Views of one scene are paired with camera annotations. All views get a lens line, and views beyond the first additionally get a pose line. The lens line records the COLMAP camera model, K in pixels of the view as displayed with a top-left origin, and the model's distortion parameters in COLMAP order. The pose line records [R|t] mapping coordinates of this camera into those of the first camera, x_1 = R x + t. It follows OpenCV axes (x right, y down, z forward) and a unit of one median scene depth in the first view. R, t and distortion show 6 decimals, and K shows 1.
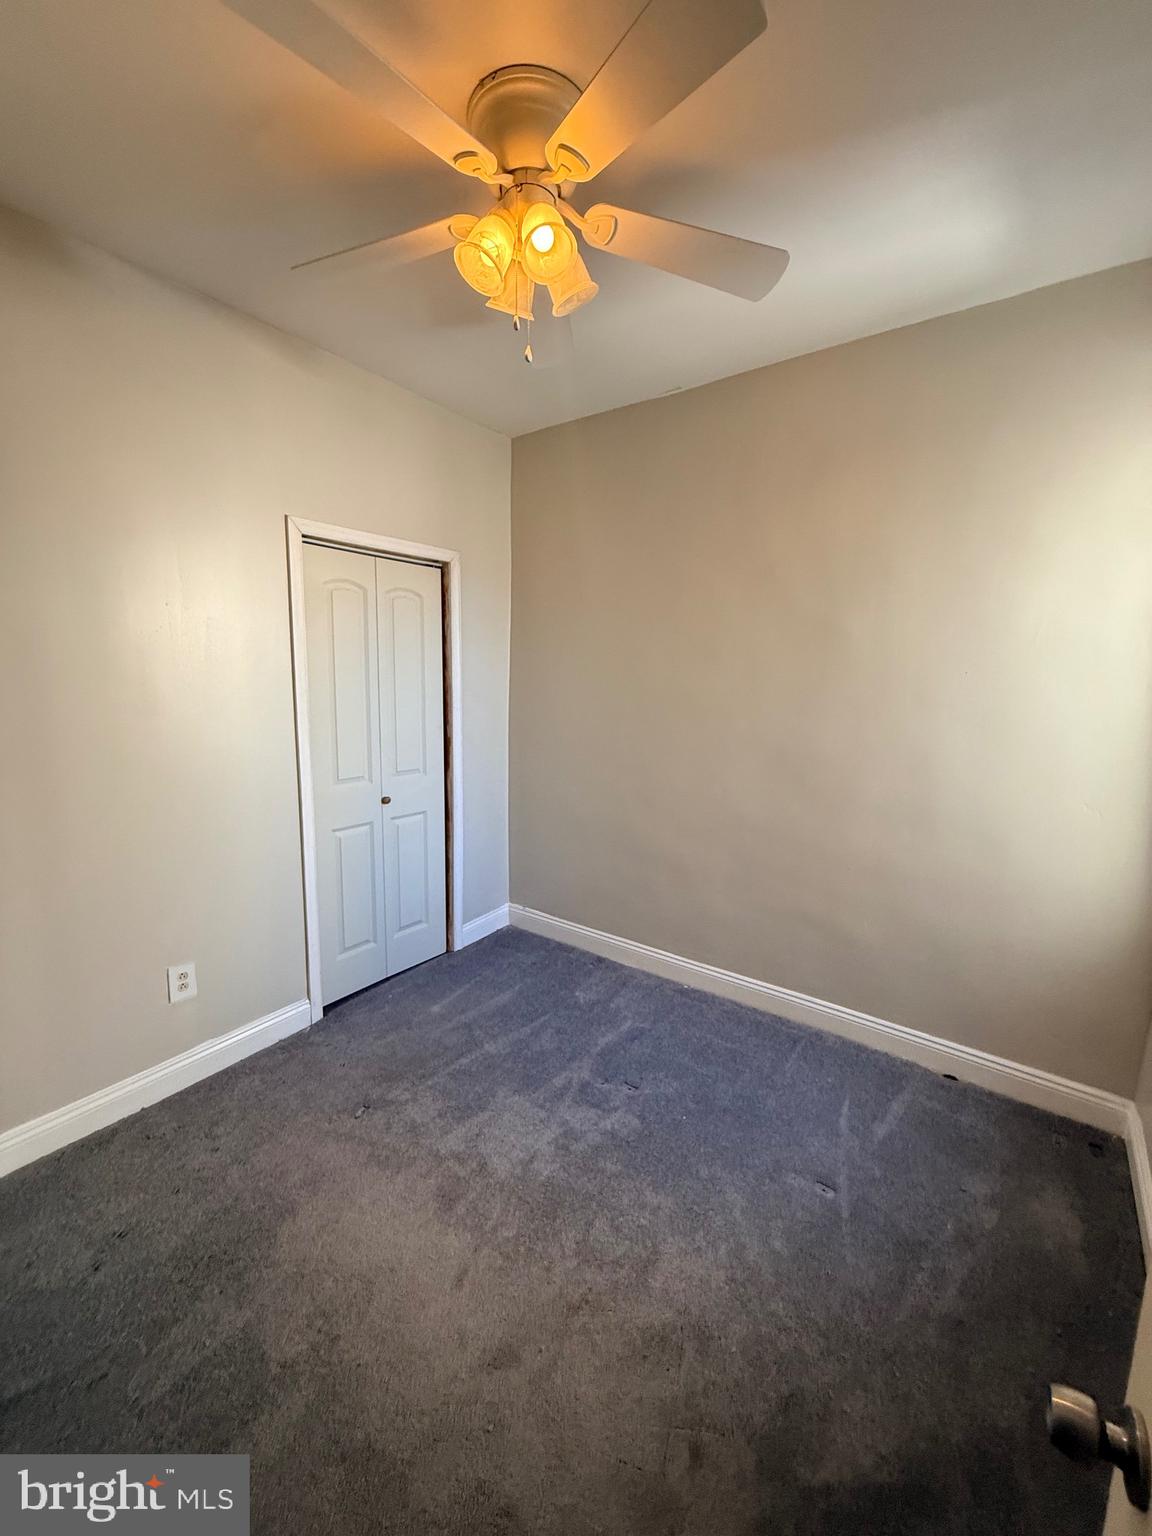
lens RADIAL K [[615.6, 0, 573.2], [0, 615.6, 764.6], [0, 0, 1]] dist [0.001311, 0.000068]
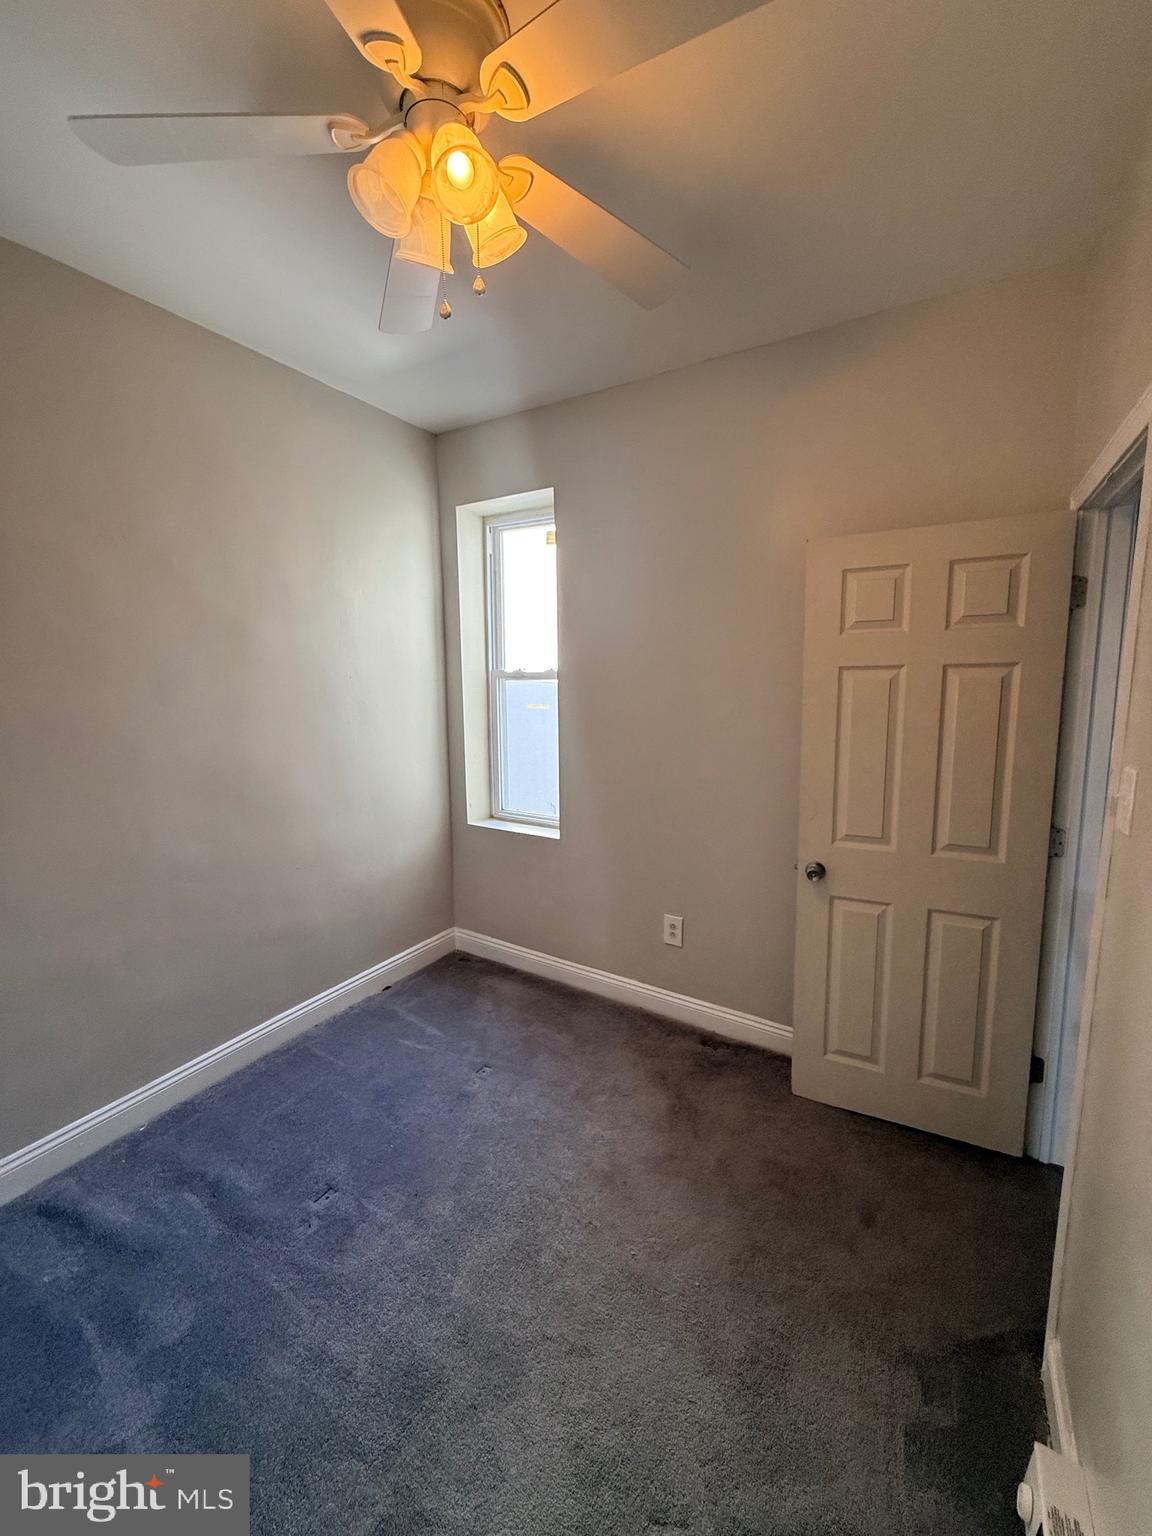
lens RADIAL K [[615.6, 0, 573.5], [0, 615.6, 763.5], [0, 0, 1]] dist [0.001311, 0.000068]
pose [[-0.117053, -0.145190, 0.982455, -0.628224], [0.153328, 0.974753, 0.162320, -0.100816], [-0.981218, 0.169638, -0.091836, 0.648642]]
